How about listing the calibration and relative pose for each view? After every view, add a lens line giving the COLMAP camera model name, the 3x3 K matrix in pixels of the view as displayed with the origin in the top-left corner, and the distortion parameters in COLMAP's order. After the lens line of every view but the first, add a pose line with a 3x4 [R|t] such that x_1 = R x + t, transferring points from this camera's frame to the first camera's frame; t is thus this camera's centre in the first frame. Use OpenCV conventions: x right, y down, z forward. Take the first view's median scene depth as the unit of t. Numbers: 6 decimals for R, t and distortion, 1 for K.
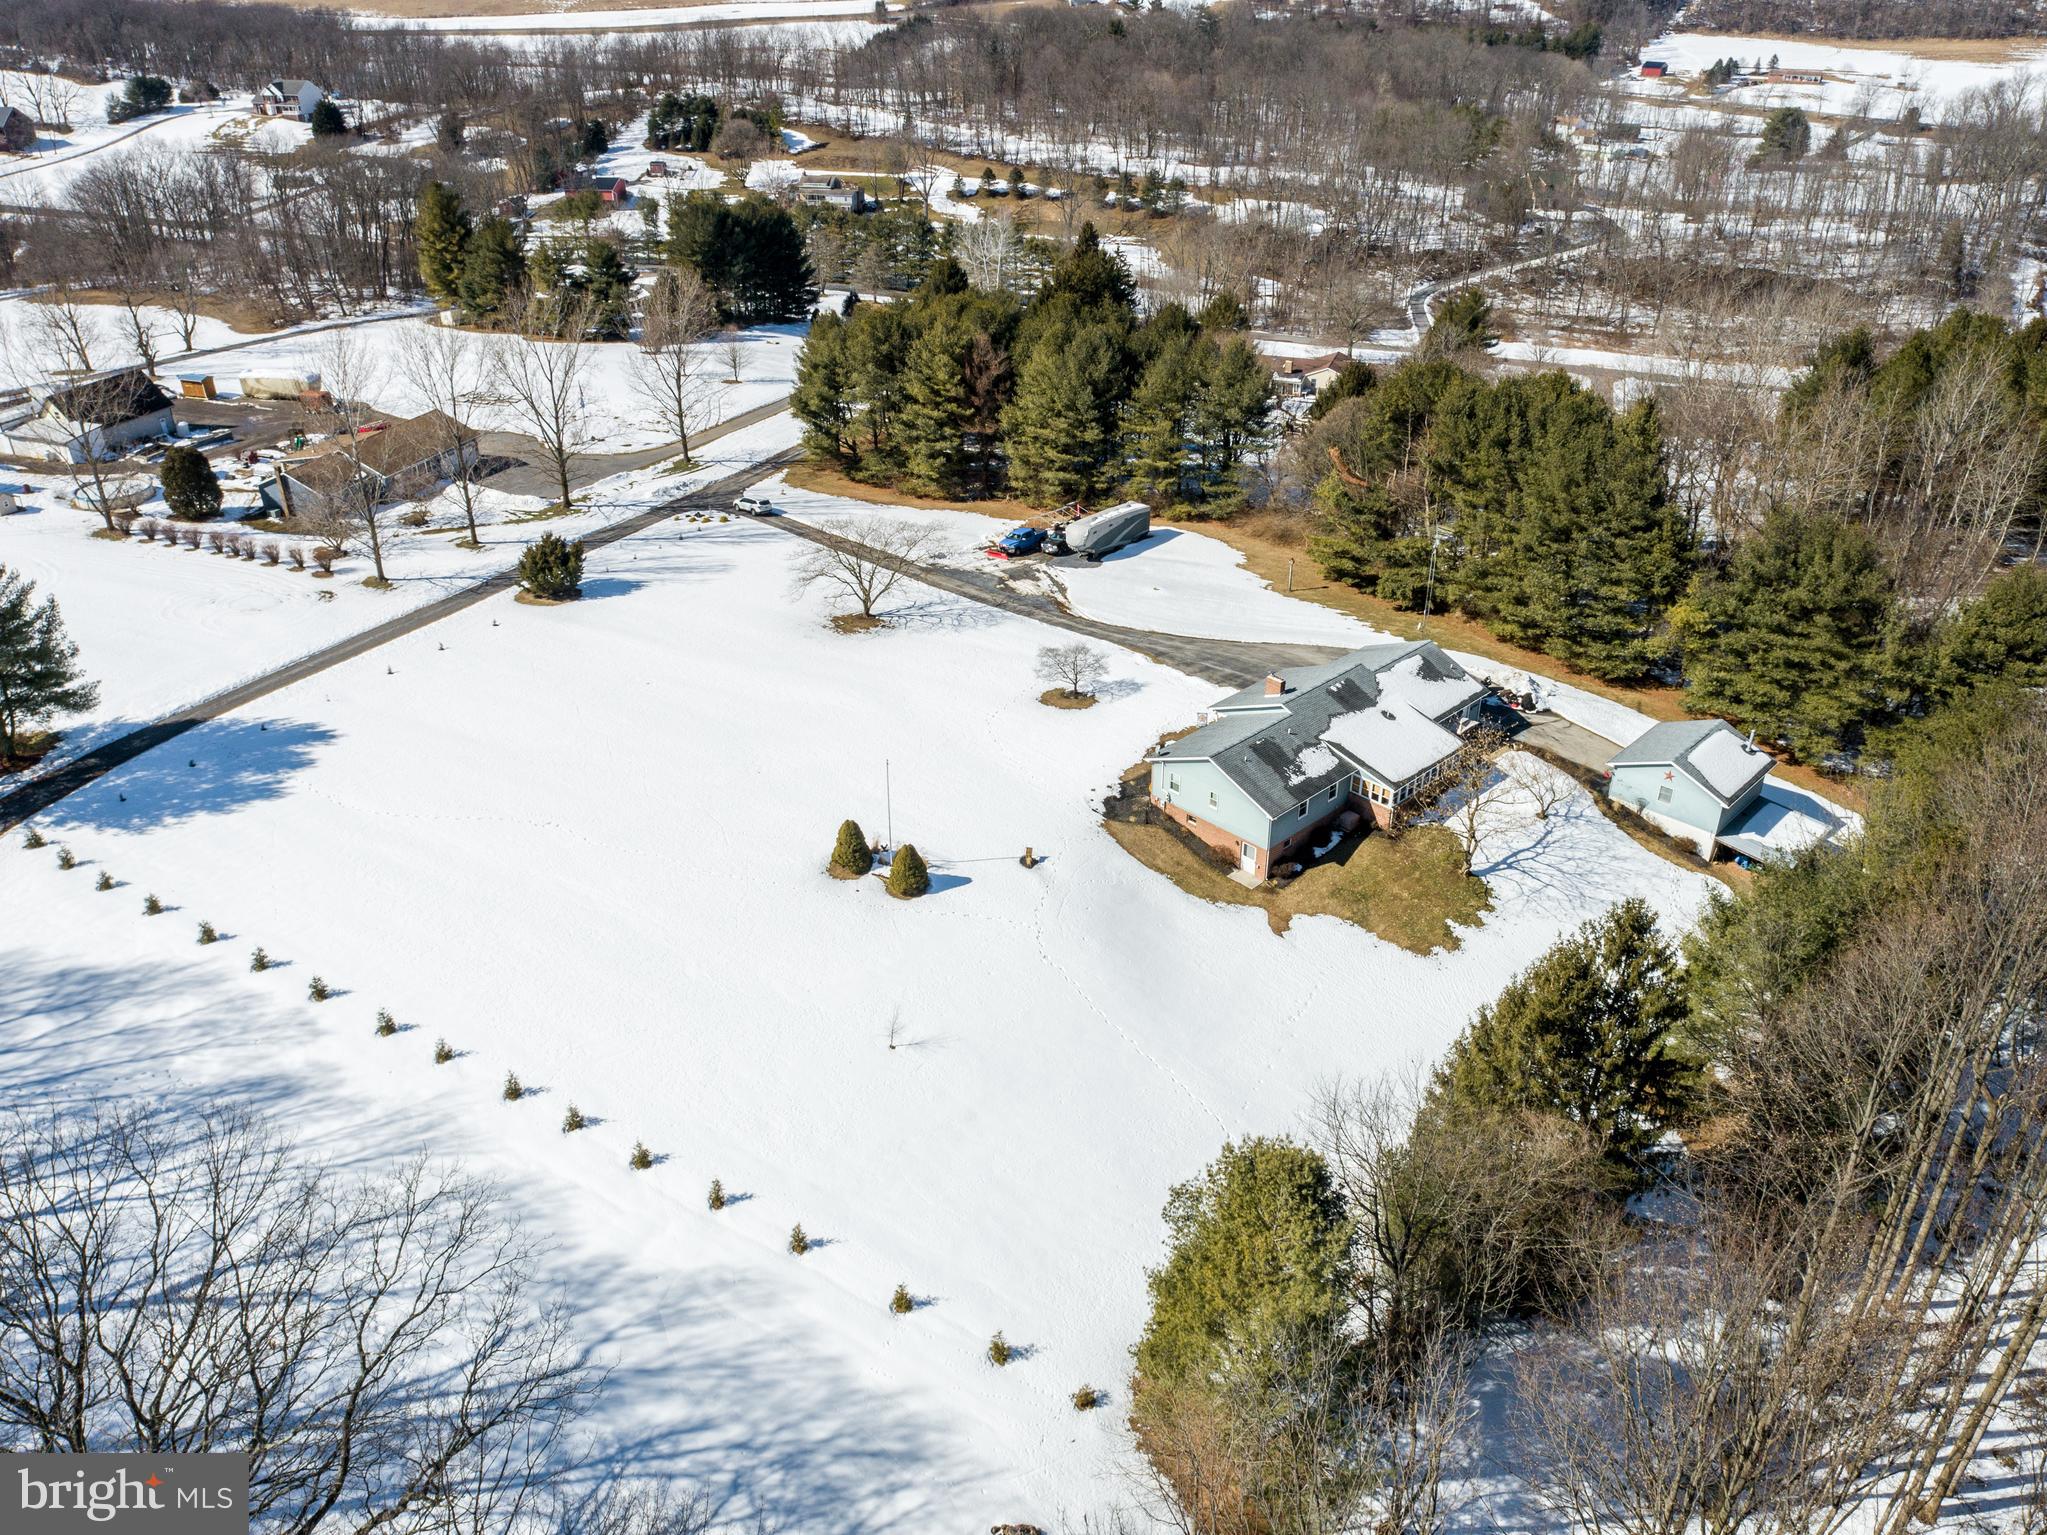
lens RADIAL K [[1563.5, 0, 1021.2], [0, 1563.5, 768.4], [0, 0, 1]] dist [-0.014815, 0.005219]
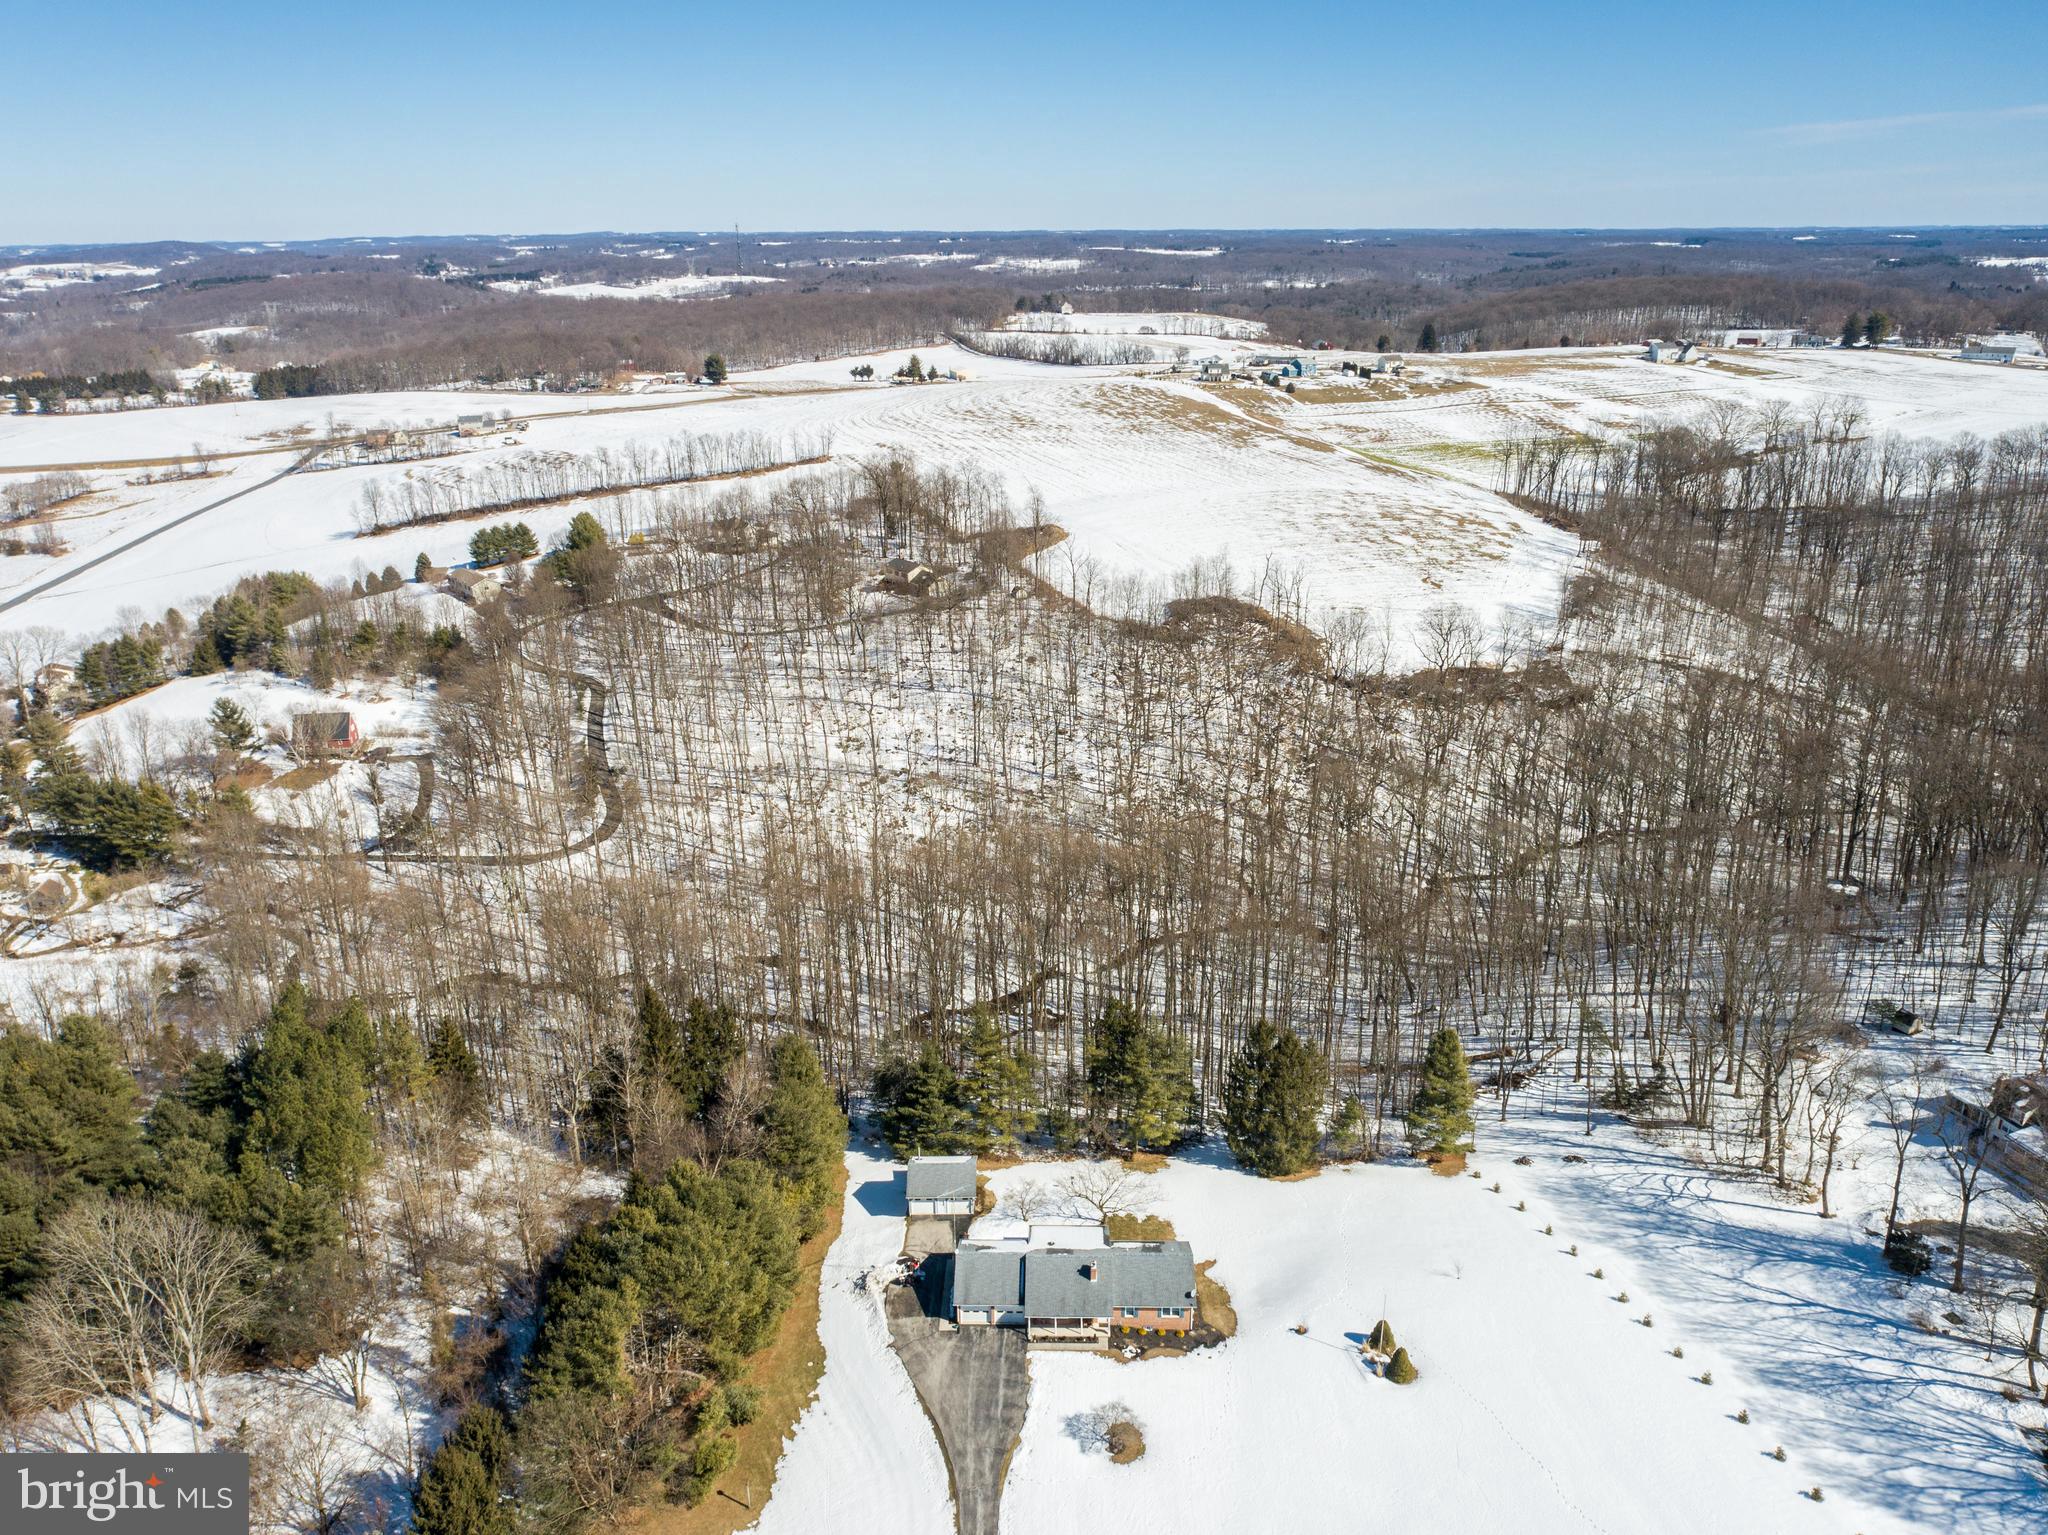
lens RADIAL K [[1562.1, 0, 1021.1], [0, 1562.1, 767.5], [0, 0, 1]] dist [-0.018395, 0.010086]
pose [[-0.706471, -0.221058, 0.672333, -0.641264], [0.362073, 0.703355, 0.611715, -1.241085], [-0.608113, 0.675592, -0.416861, 1.247805]]
